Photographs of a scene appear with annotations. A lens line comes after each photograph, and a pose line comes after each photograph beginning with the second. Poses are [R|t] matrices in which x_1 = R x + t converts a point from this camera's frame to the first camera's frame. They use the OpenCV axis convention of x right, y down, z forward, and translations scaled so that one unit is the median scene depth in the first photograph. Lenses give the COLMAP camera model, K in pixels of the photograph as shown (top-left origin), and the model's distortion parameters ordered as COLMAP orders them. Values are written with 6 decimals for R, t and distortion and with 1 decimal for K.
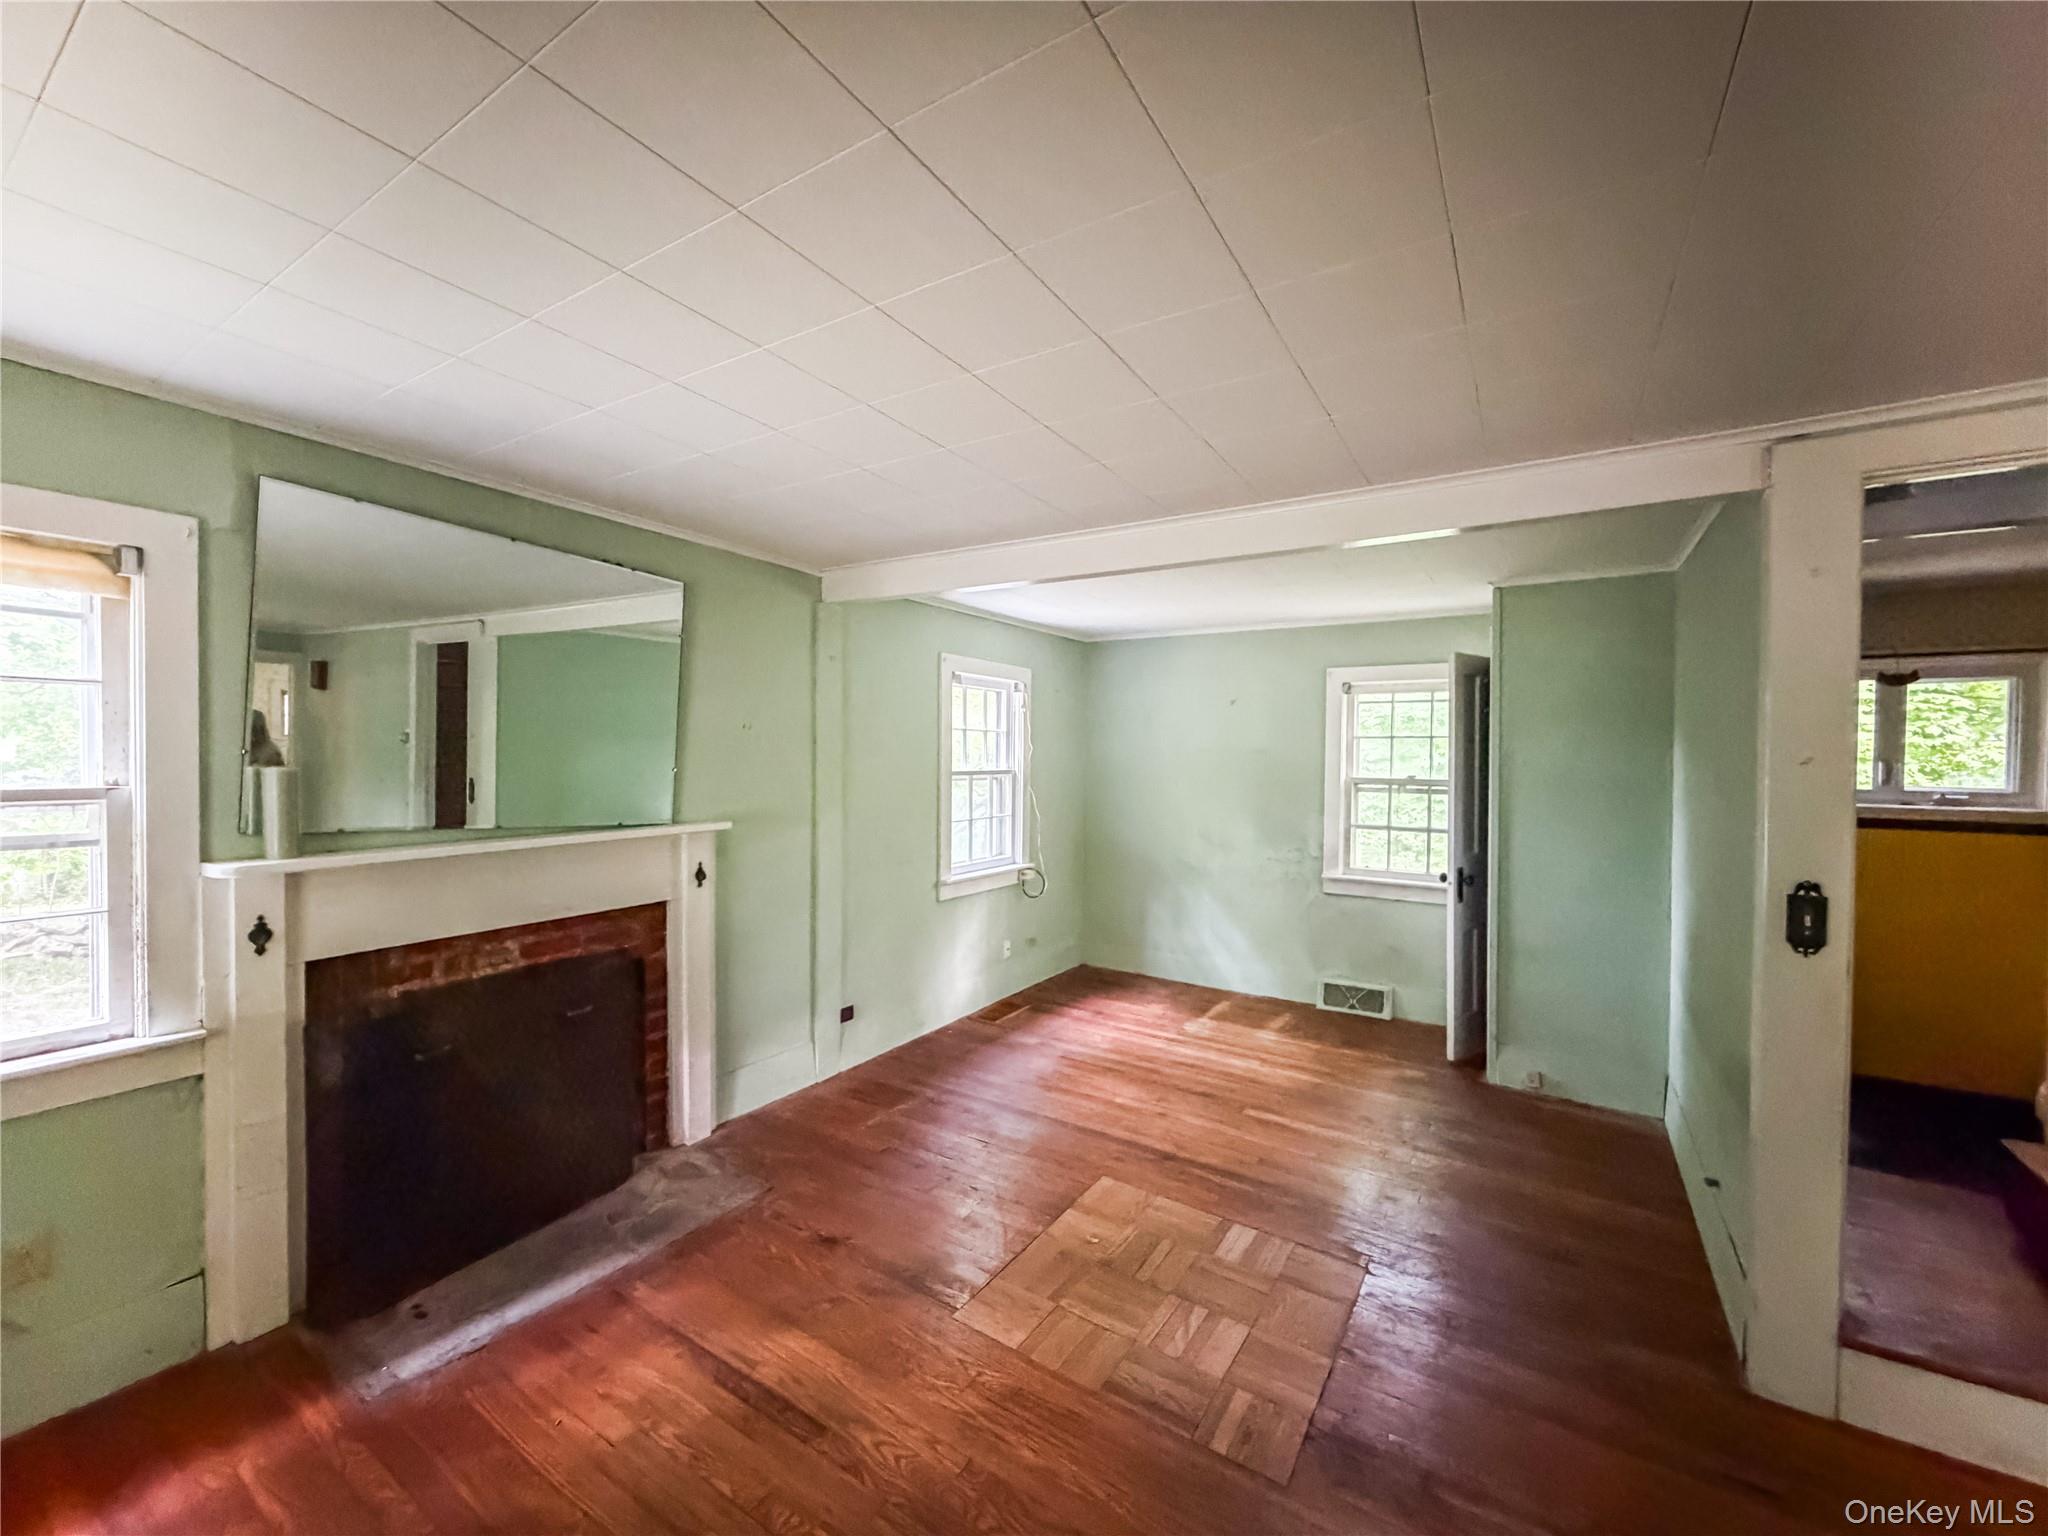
lens RADIAL K [[831.8, 0, 1024.0], [0, 831.8, 768.0], [0, 0, 1]] dist [-0.000290, 0.000021]
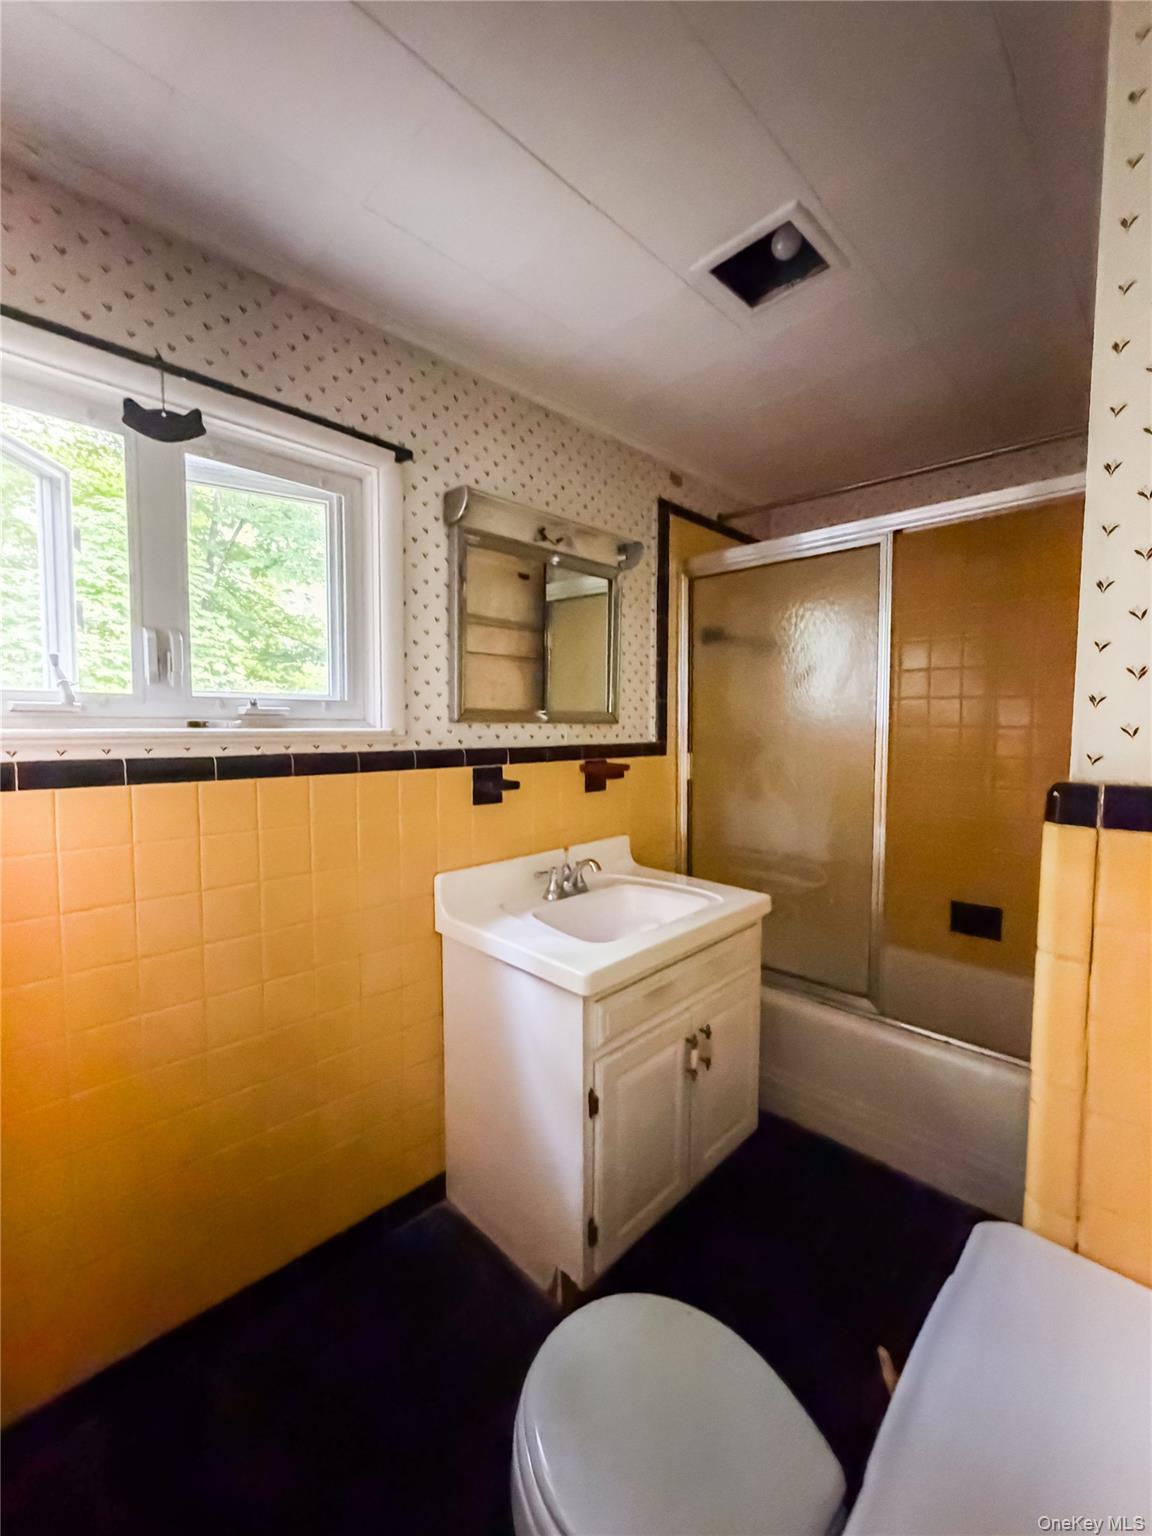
lens RADIAL K [[623.9, 0, 576.0], [0, 623.9, 768.0], [0, 0, 1]] dist [-0.000290, 0.000021]
pose [[0.216045, -0.071263, 0.973779, 0.444650], [0.009318, 0.997438, 0.070927, 0.026748], [-0.976339, -0.006250, 0.216155, 0.416323]]
